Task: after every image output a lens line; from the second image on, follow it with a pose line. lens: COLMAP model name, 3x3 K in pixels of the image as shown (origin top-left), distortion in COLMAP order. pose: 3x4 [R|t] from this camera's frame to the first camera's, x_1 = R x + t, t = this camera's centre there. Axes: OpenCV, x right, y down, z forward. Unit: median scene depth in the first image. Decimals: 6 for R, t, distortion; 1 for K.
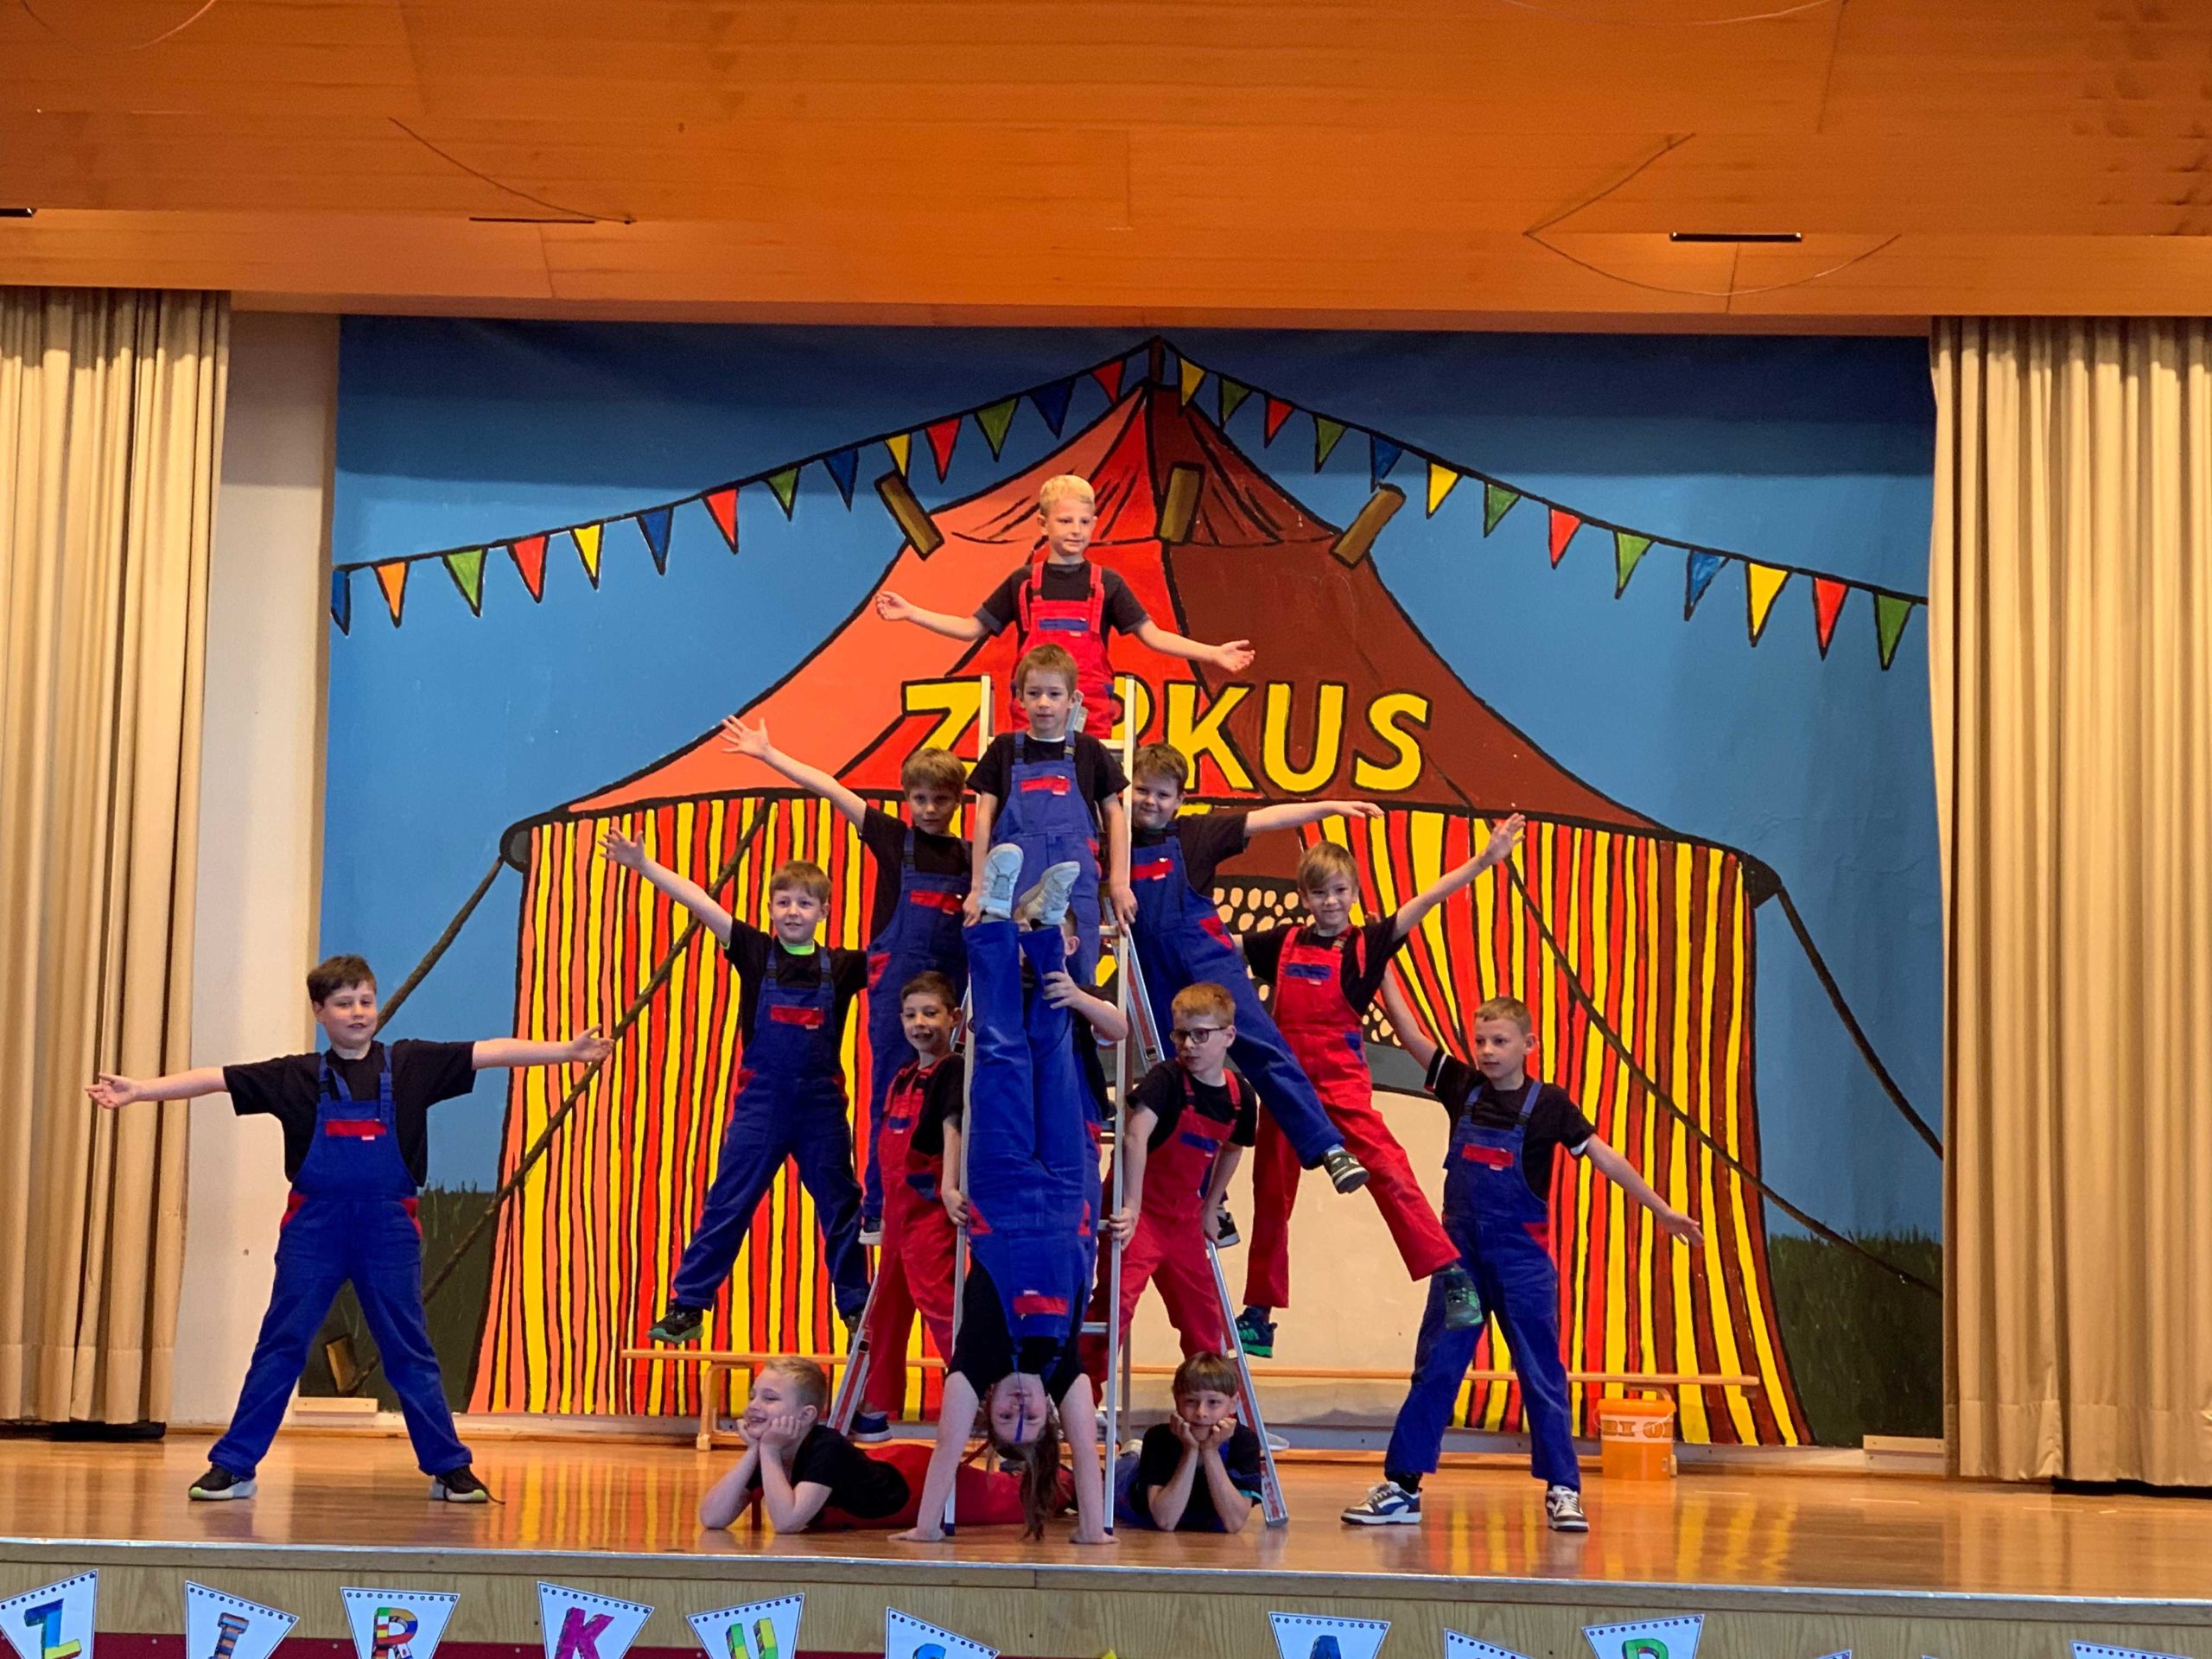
lens RADIAL K [[4171.7, 0, 1070.5], [0, 4171.7, 832.5], [0, 0, 1]] dist [-0.242672, 3.828812]
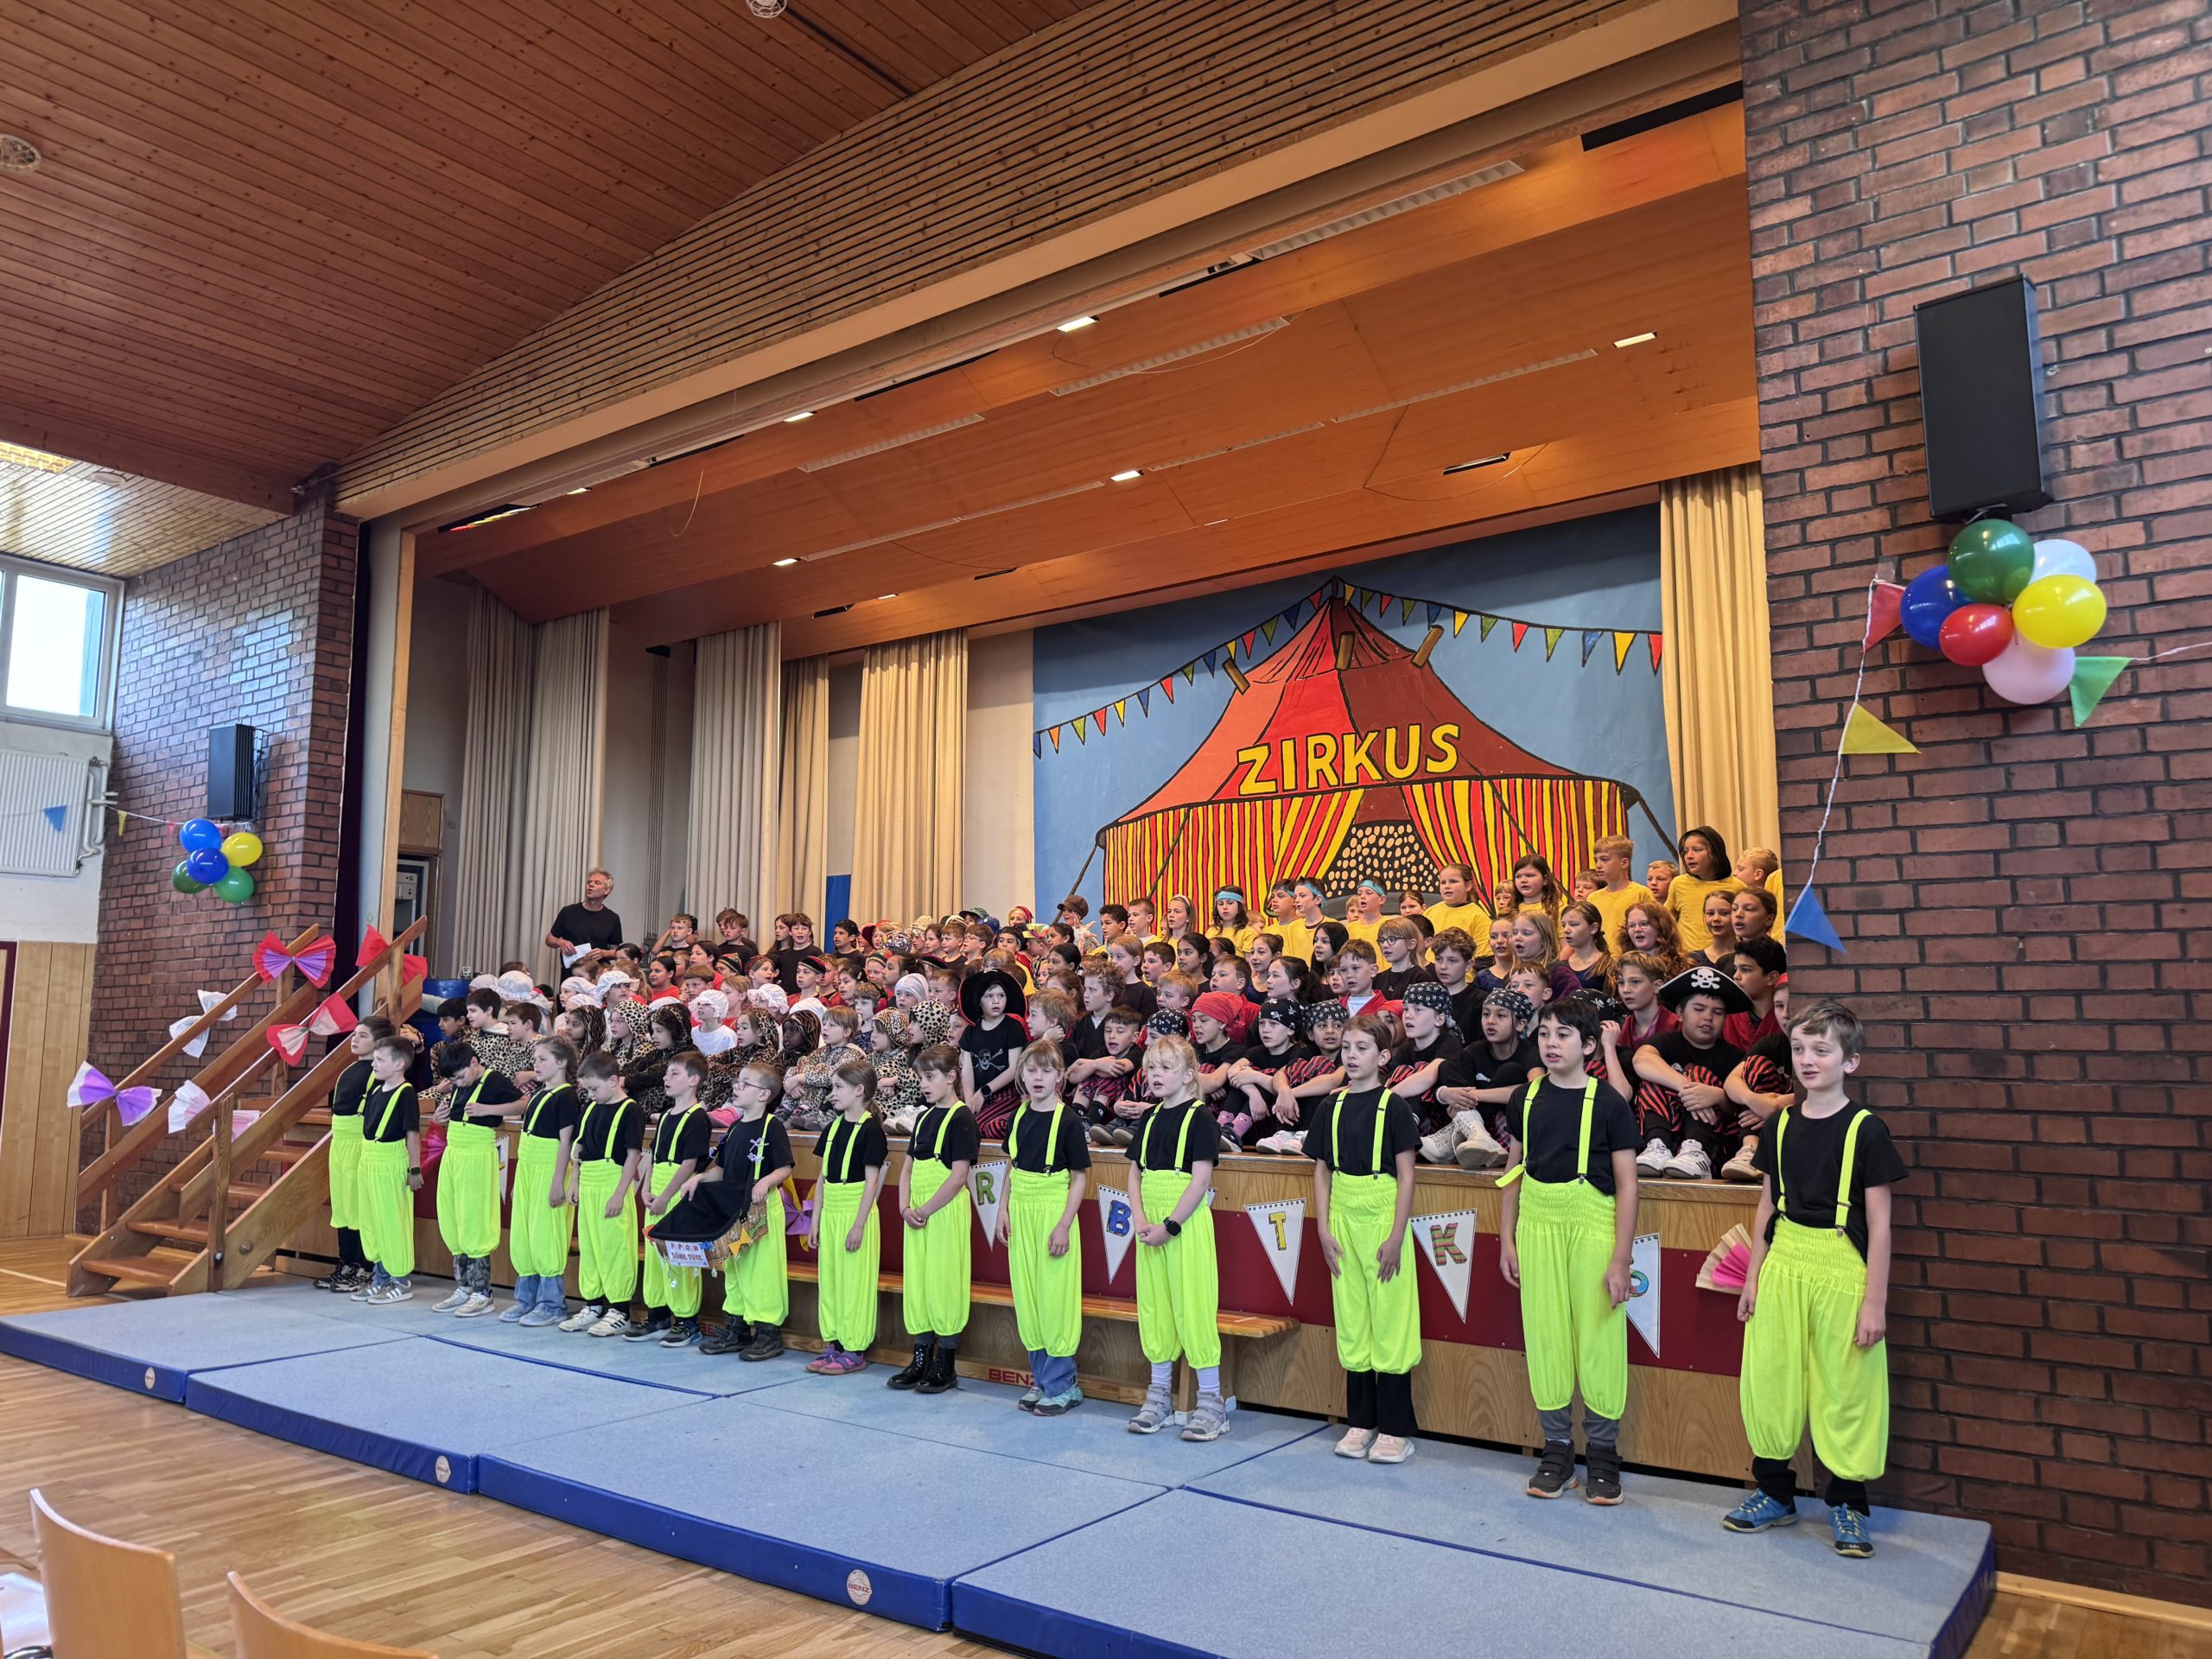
lens RADIAL K [[1578.0, 0, 1074.5], [0, 1578.0, 835.7], [0, 0, 1]] dist [0.167444, -0.199882]
pose [[0.824864, -0.094383, -0.557396, 0.361853], [0.079441, 0.995534, -0.051011, 0.046941], [0.559721, -0.002203, 0.828678, 0.242756]]
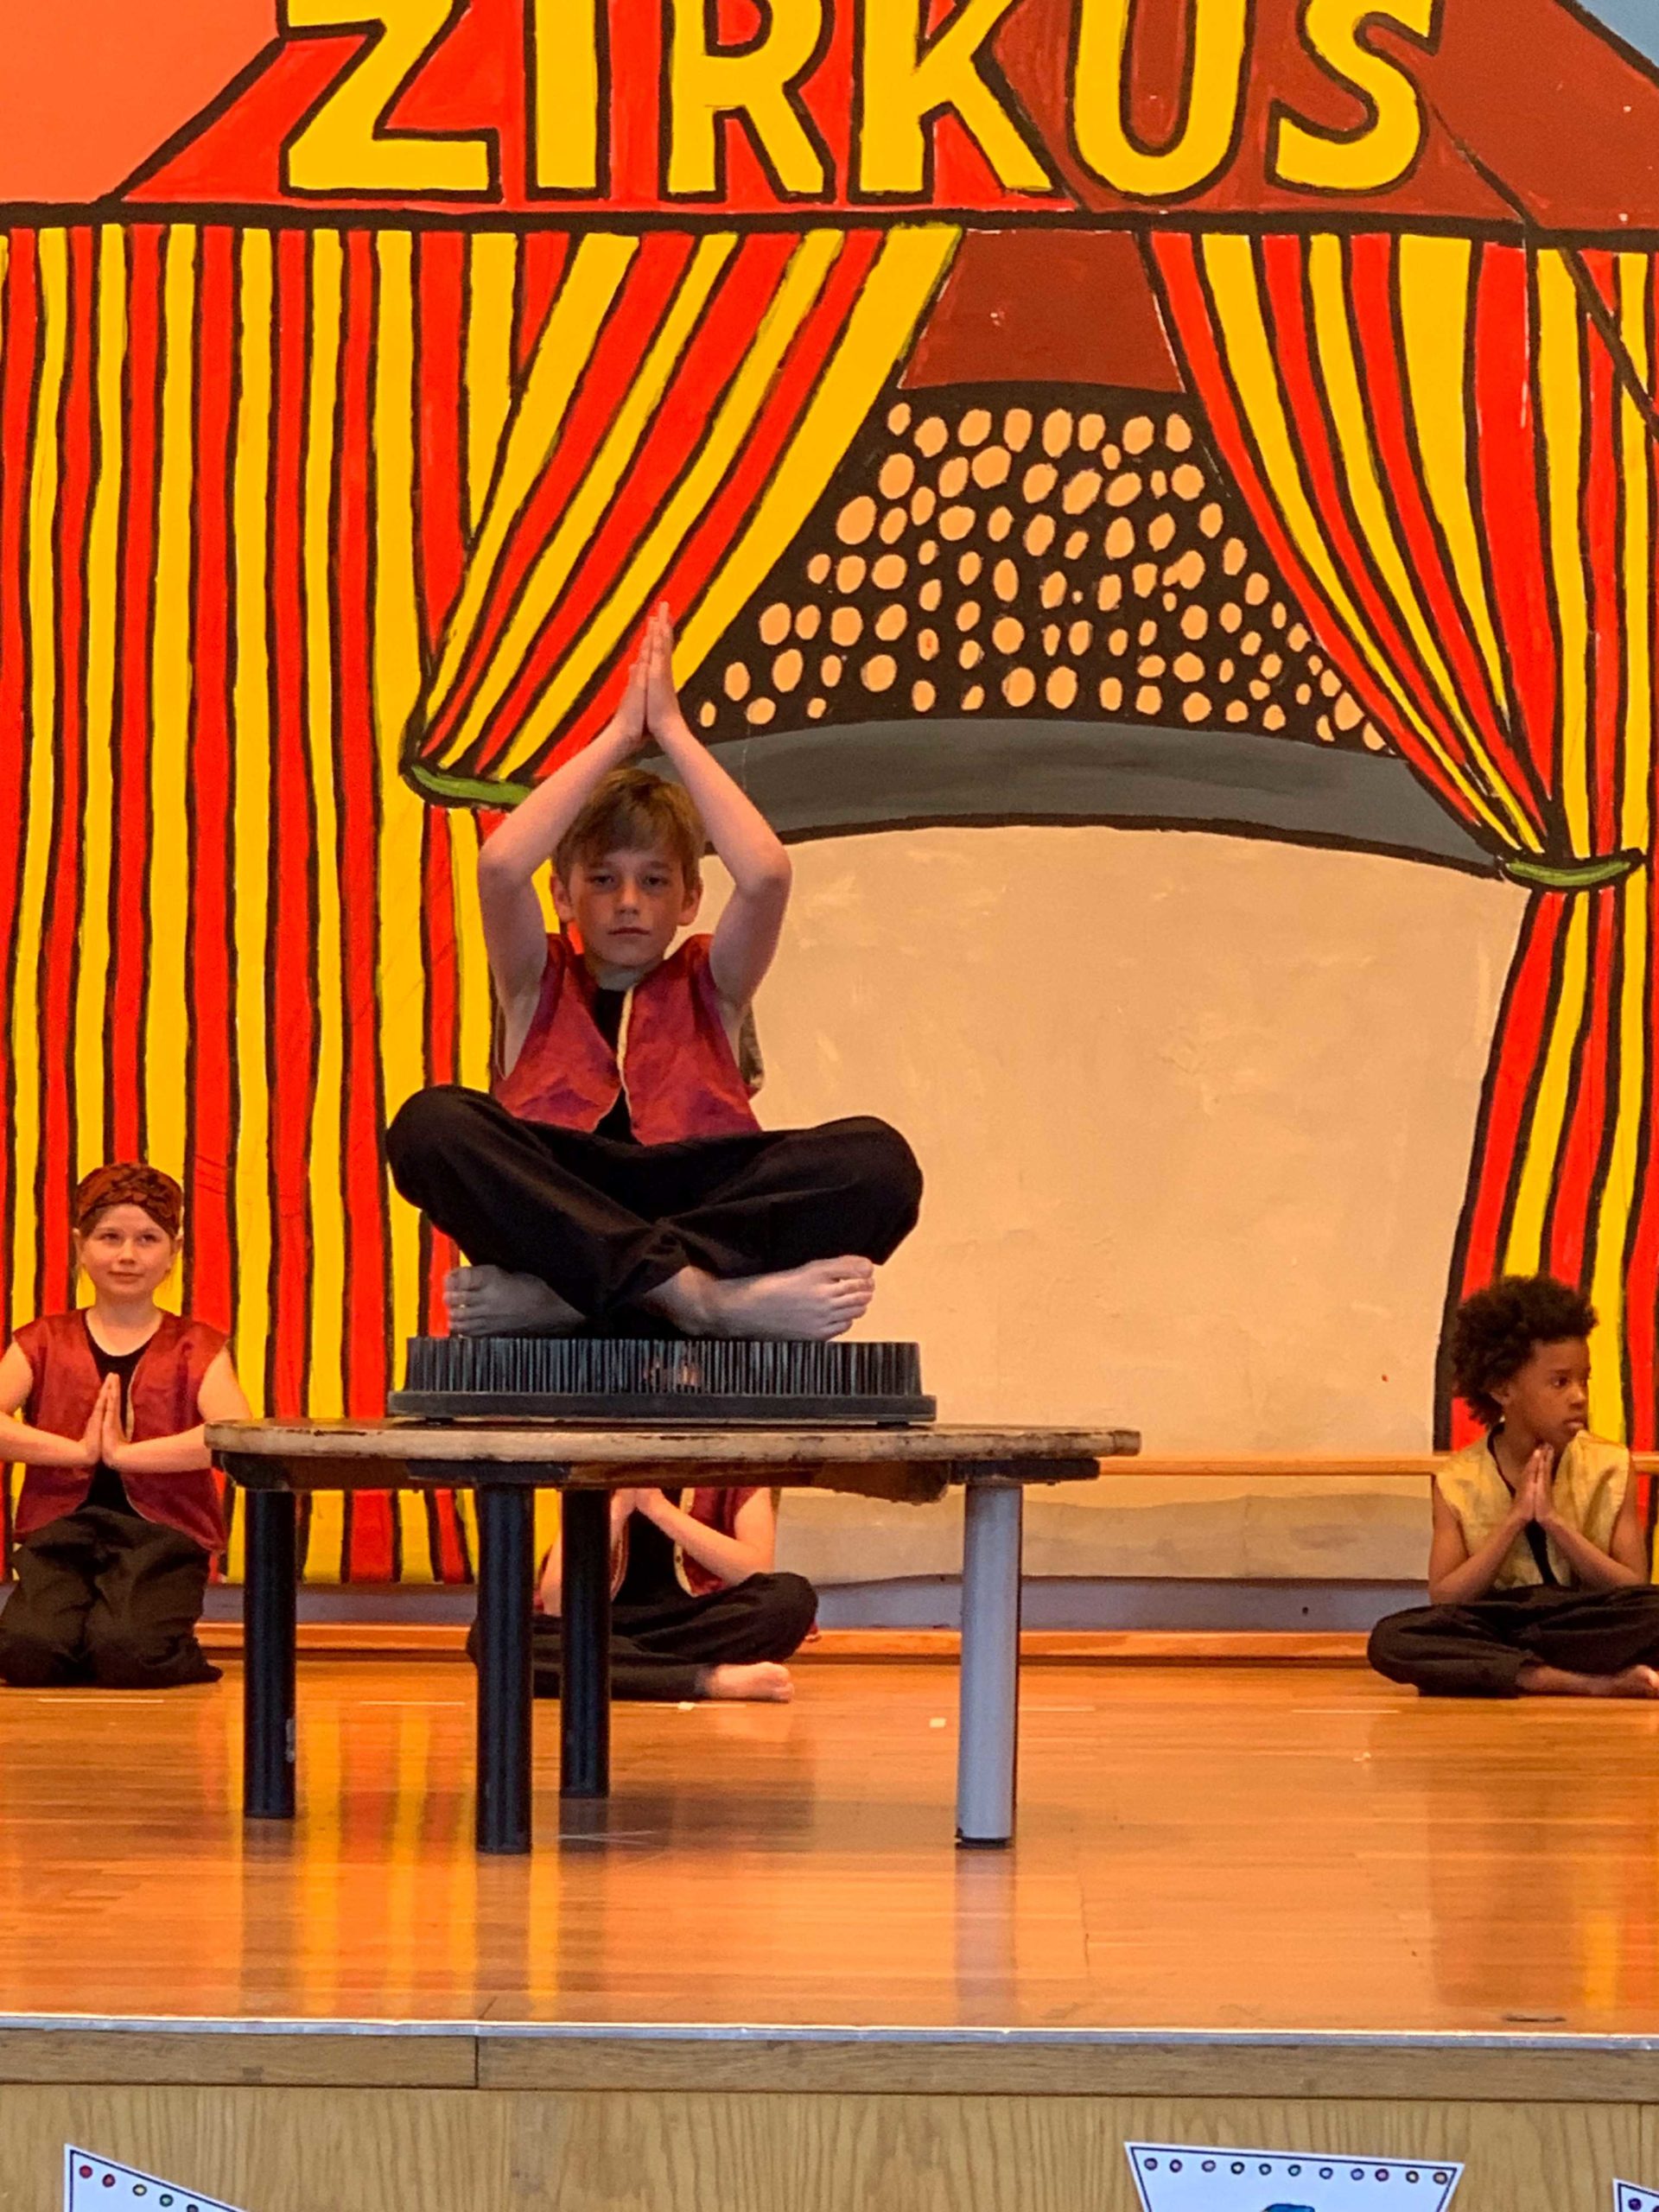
lens RADIAL K [[6815.1, 0, 892.2], [0, 6815.1, 1235.6], [0, 0, 1]] dist [-0.146811, 2.286303]
pose [[0.999697, -0.014757, 0.019682, 0.010104], [0.012775, 0.995173, 0.097304, 0.030649], [-0.021023, -0.097023, 0.995060, 0.249951]]
